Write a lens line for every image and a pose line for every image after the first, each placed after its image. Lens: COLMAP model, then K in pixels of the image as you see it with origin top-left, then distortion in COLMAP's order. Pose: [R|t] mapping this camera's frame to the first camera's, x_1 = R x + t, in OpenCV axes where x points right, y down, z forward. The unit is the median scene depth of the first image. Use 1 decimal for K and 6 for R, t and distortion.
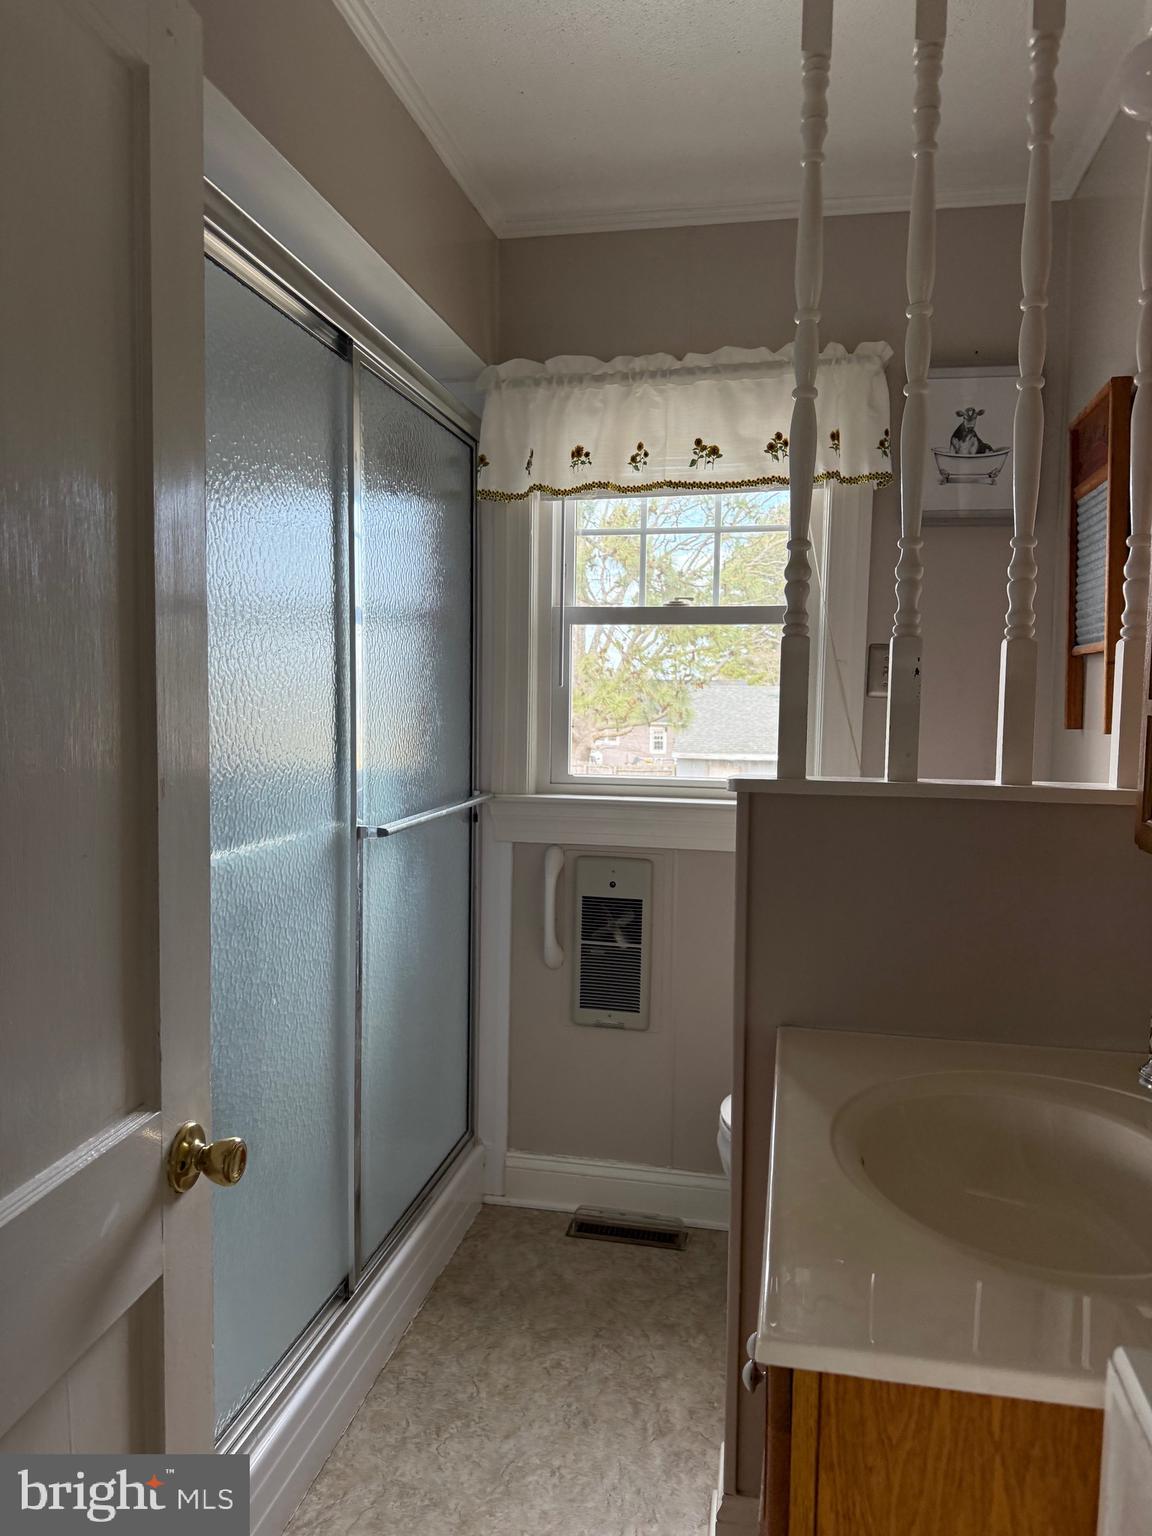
lens RADIAL K [[1088.9, 0, 577.6], [0, 1088.9, 768.8], [0, 0, 1]] dist [0.031918, -0.032772]
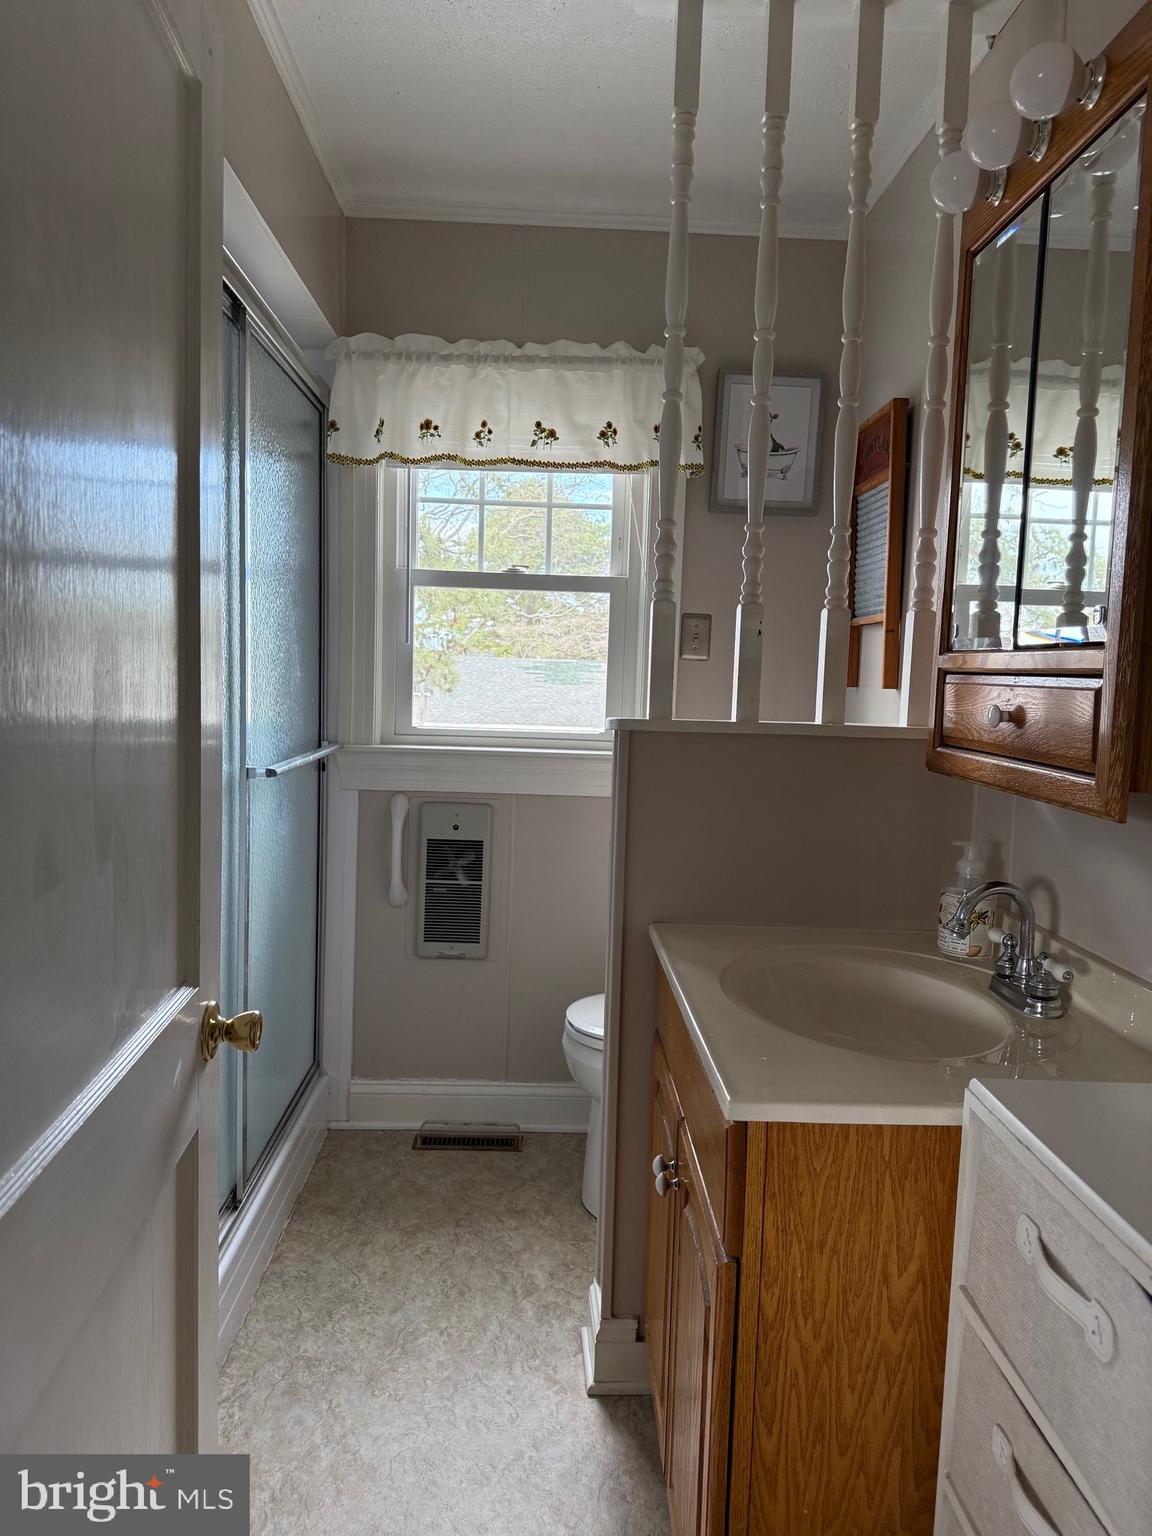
lens RADIAL K [[1088.9, 0, 576.8], [0, 1088.9, 762.7], [0, 0, 1]] dist [0.031918, -0.032772]
pose [[0.972355, -0.001888, 0.233501, -0.126054], [-0.002867, 0.999795, 0.020025, 0.024003], [-0.233491, -0.020141, 0.972150, -0.103876]]
